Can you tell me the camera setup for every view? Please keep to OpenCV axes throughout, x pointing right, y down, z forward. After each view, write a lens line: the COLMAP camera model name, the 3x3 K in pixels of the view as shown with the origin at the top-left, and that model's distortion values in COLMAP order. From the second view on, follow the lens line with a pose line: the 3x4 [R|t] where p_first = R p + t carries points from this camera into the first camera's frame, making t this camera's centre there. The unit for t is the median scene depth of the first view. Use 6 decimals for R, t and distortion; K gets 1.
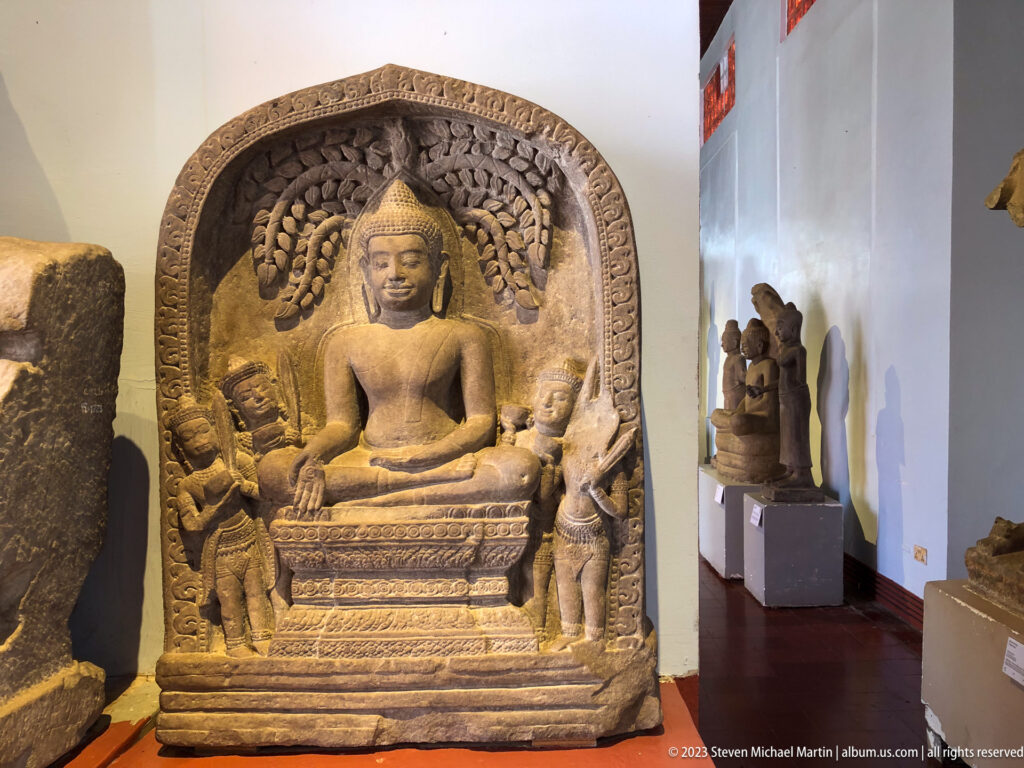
lens RADIAL K [[1405.4, 0, 512.0], [0, 1405.4, 384.4], [0, 0, 1]] dist [0.054895, 0.000000]
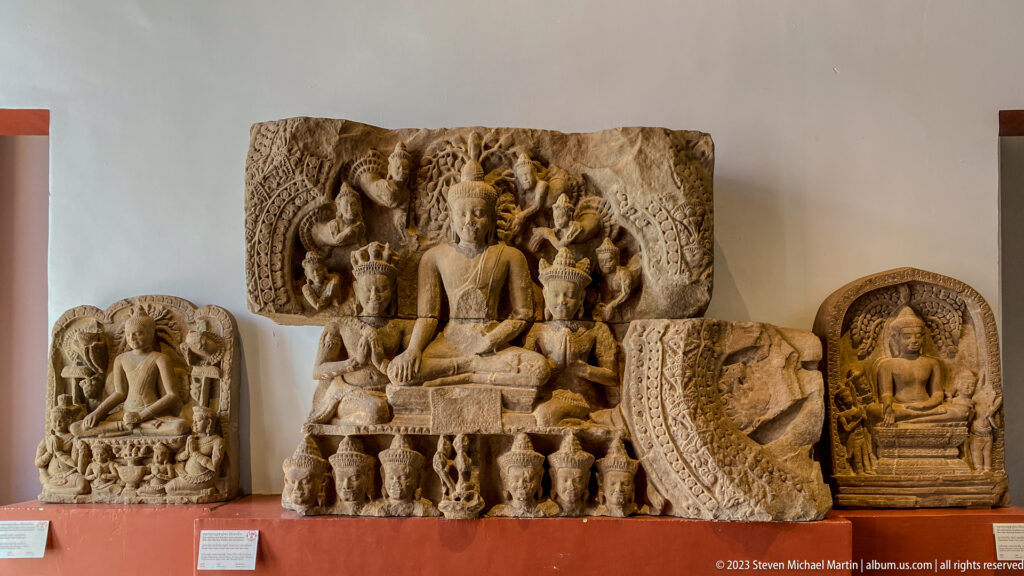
lens RADIAL K [[1284.6, 0, 512.0], [0, 1284.6, 288.2], [0, 0, 1]] dist [0.006329, 0.000000]
pose [[0.999960, 0.008892, 0.001219, -0.899866], [-0.008769, 0.996894, -0.078260, 0.025056], [-0.001911, 0.078246, 0.996932, -1.592138]]
